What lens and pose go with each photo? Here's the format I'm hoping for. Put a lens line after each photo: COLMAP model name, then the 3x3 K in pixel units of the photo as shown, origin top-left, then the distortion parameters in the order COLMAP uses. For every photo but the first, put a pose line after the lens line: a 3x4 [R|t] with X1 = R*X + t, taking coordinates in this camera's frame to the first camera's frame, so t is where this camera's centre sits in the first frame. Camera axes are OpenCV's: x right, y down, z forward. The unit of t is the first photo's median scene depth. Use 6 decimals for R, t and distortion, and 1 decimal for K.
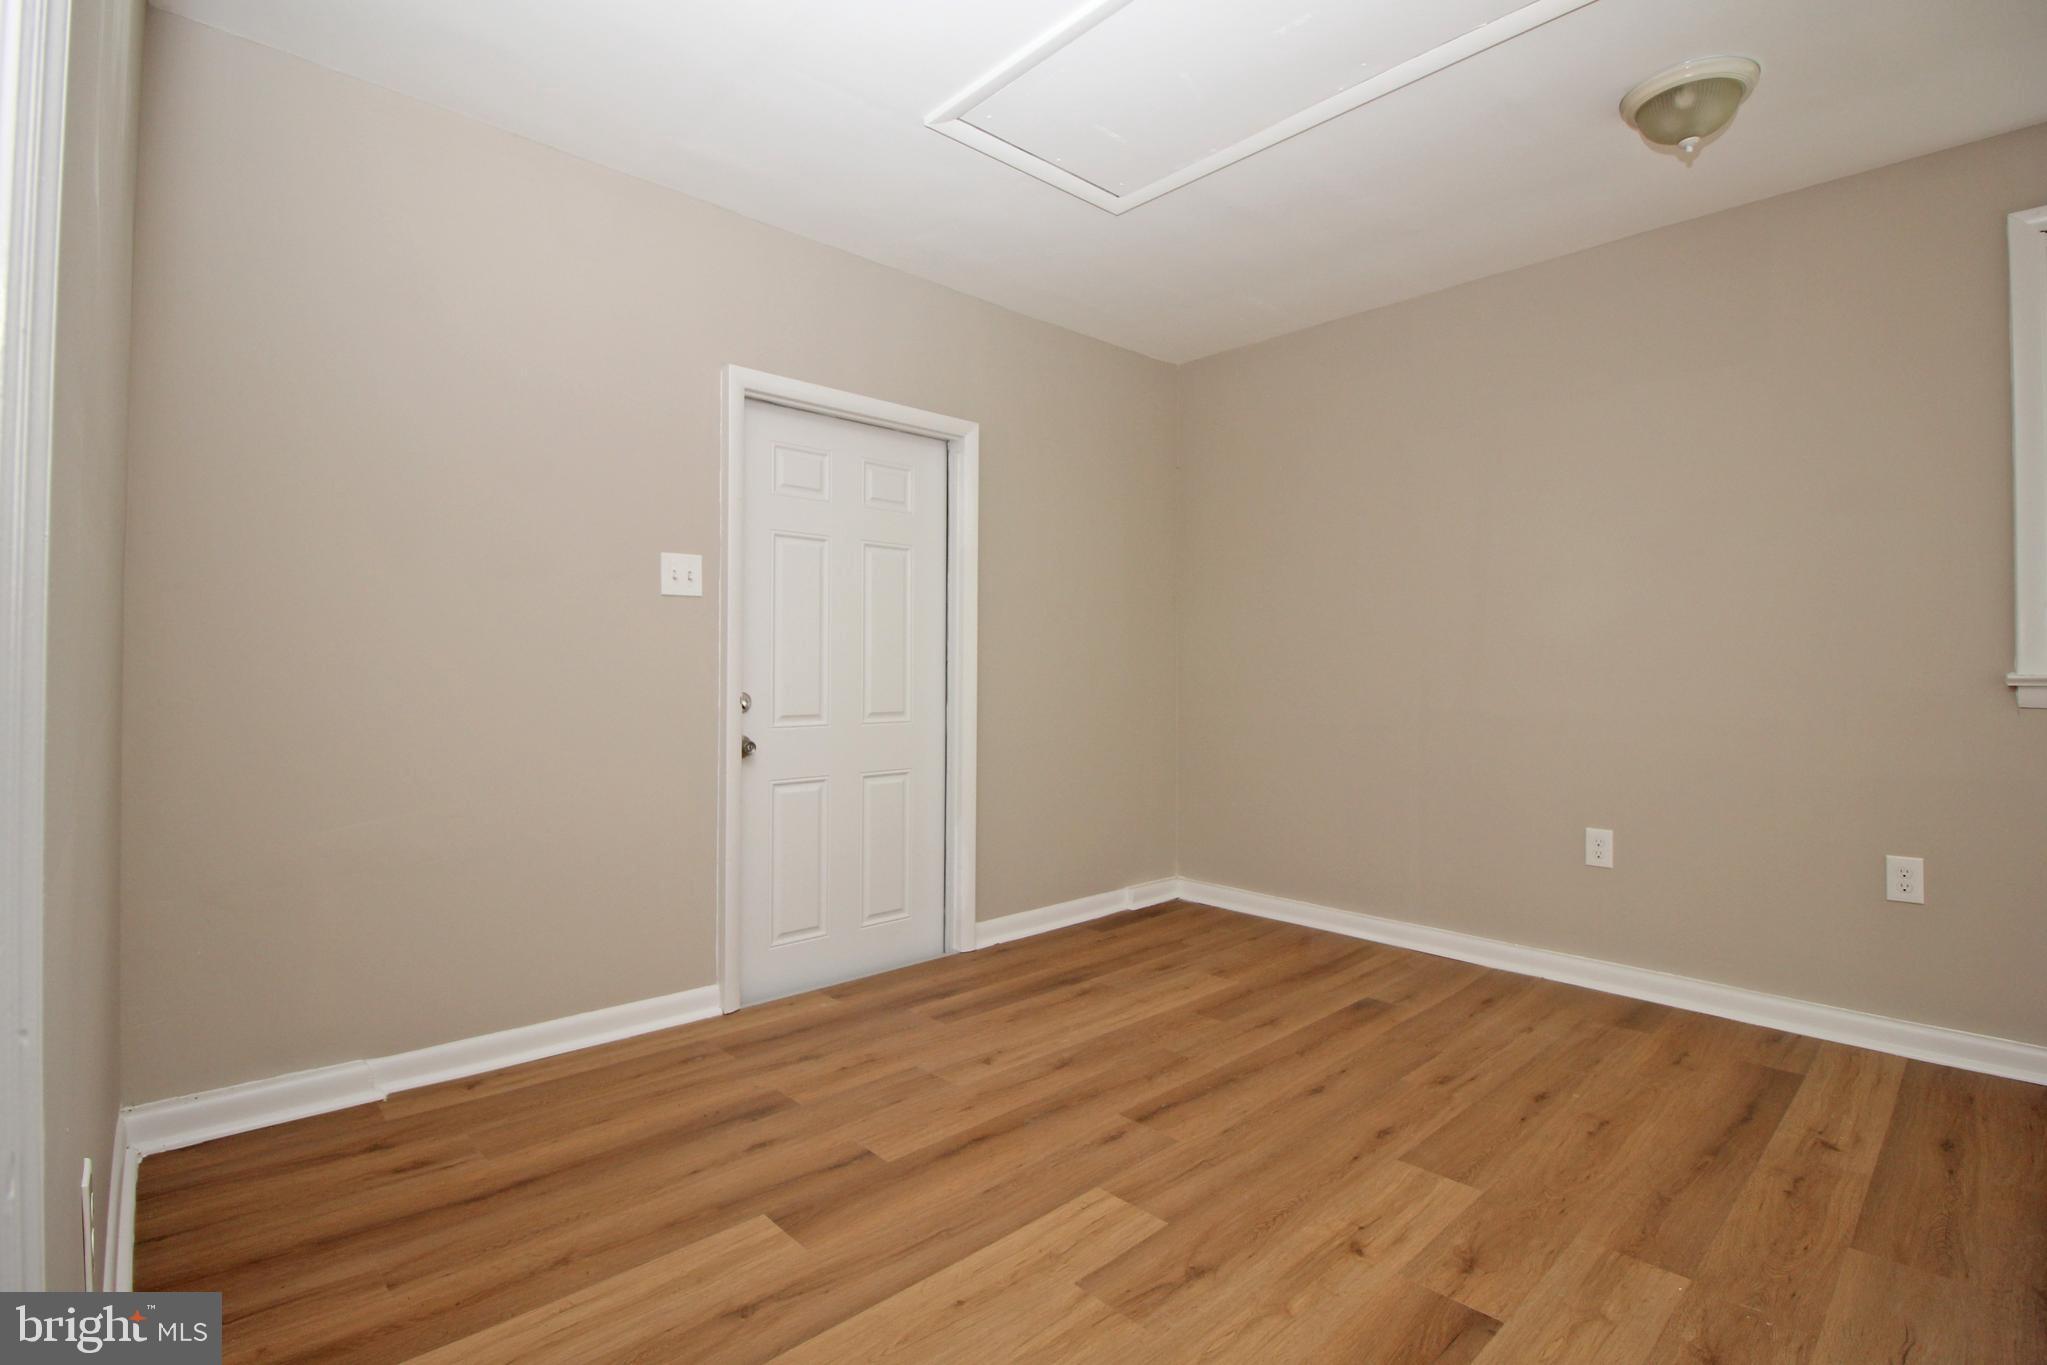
lens RADIAL K [[943.4, 0, 1003.6], [0, 943.4, 636.2], [0, 0, 1]] dist [-0.010213, -0.007514]
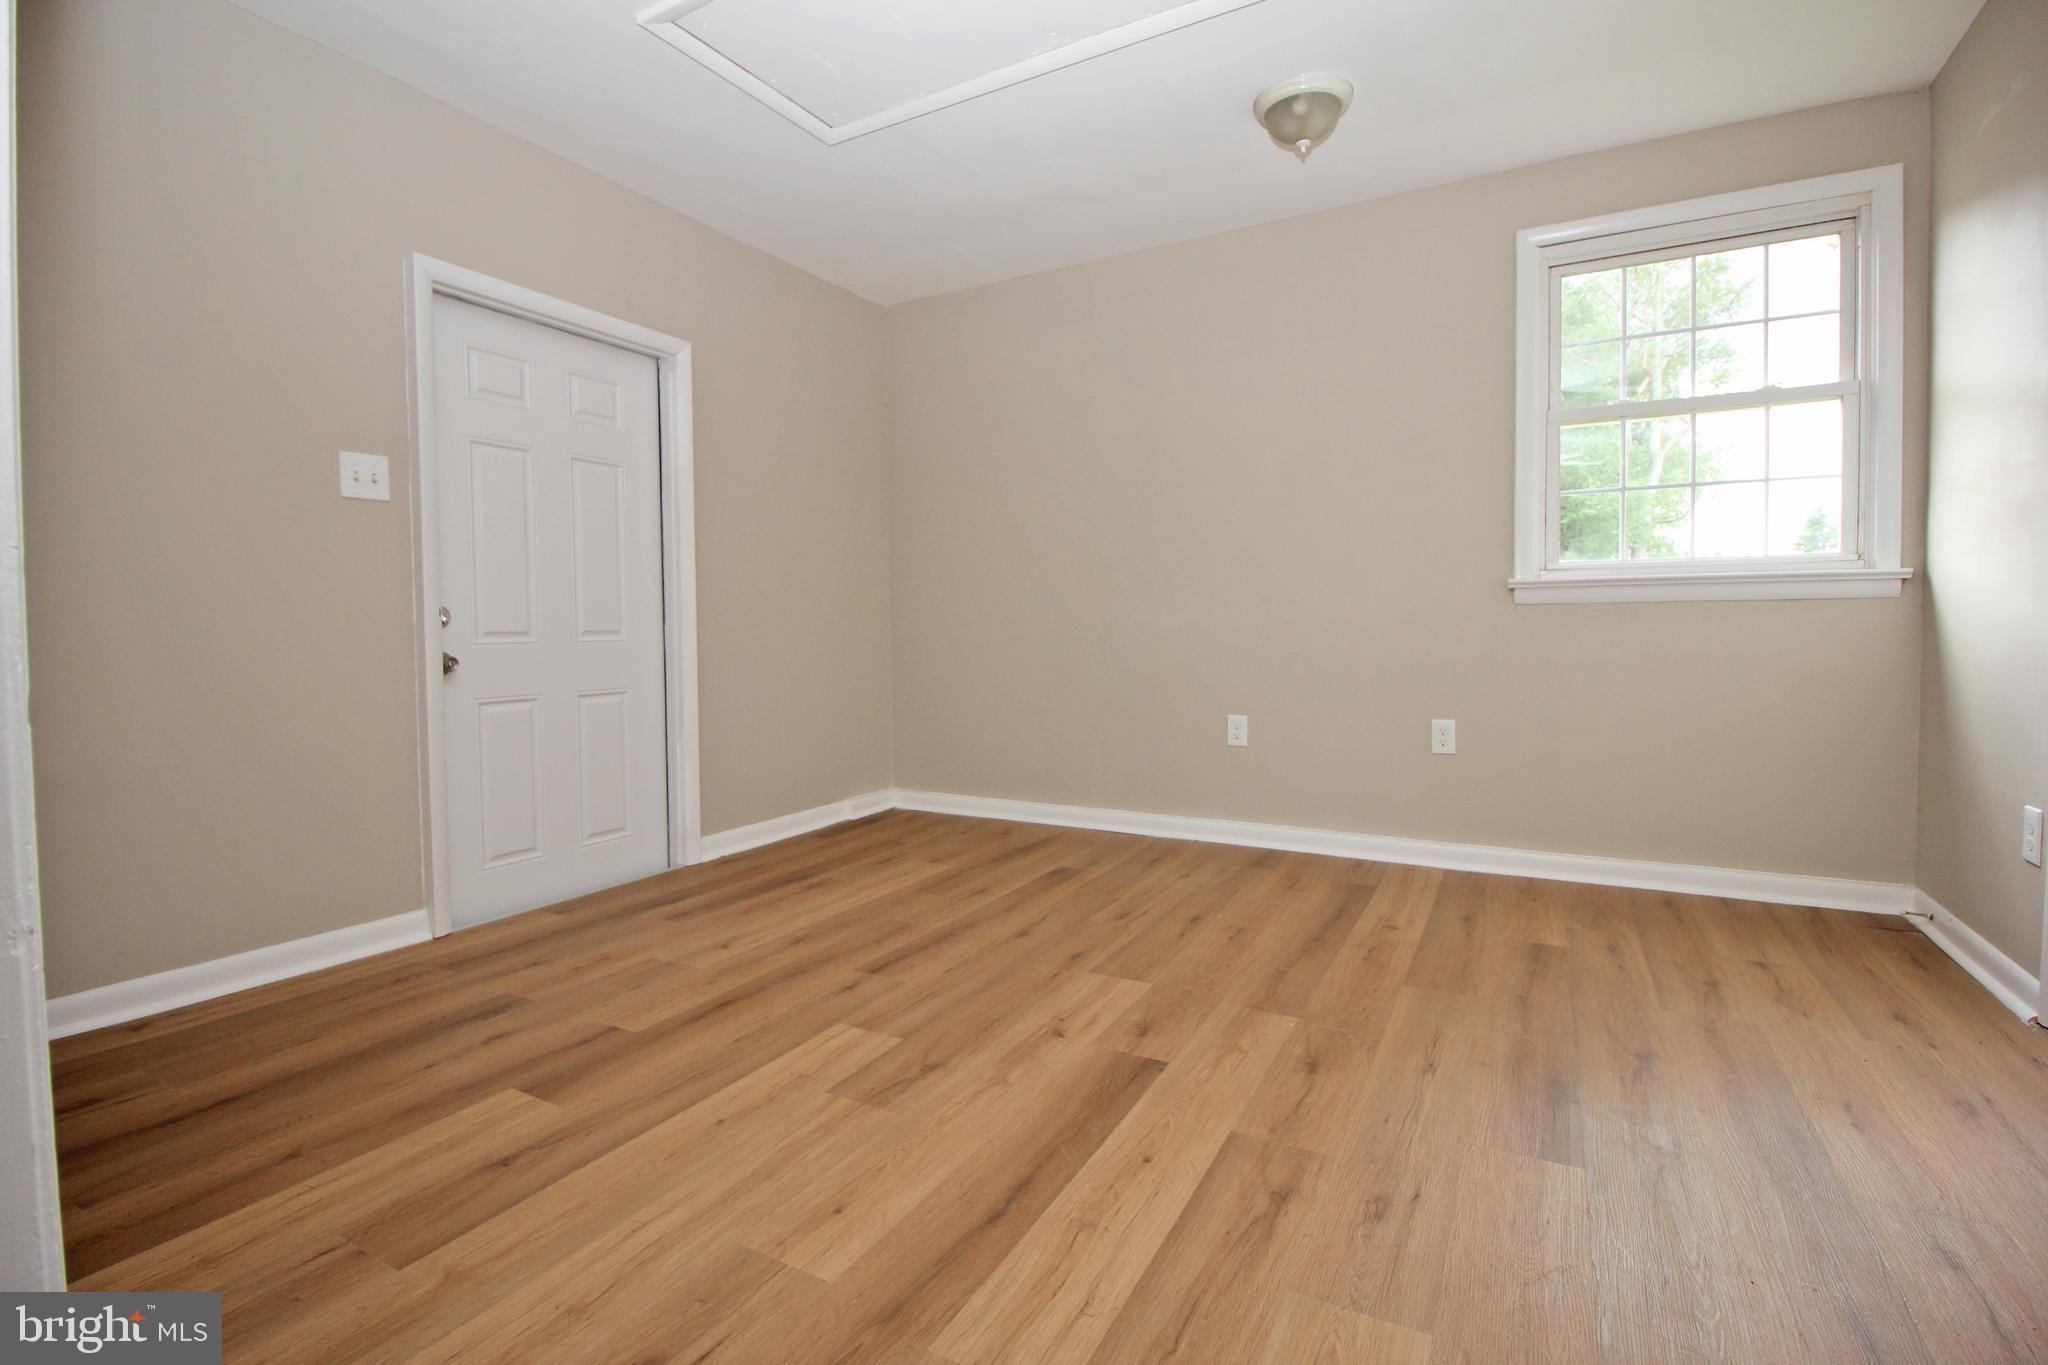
lens RADIAL K [[943.9, 0, 999.9], [0, 943.9, 643.7], [0, 0, 1]] dist [-0.010213, -0.007514]
pose [[0.950968, -0.022027, 0.308504, -0.041567], [0.009404, 0.999059, 0.042343, 0.073682], [-0.309146, -0.037366, 0.950280, -0.080516]]
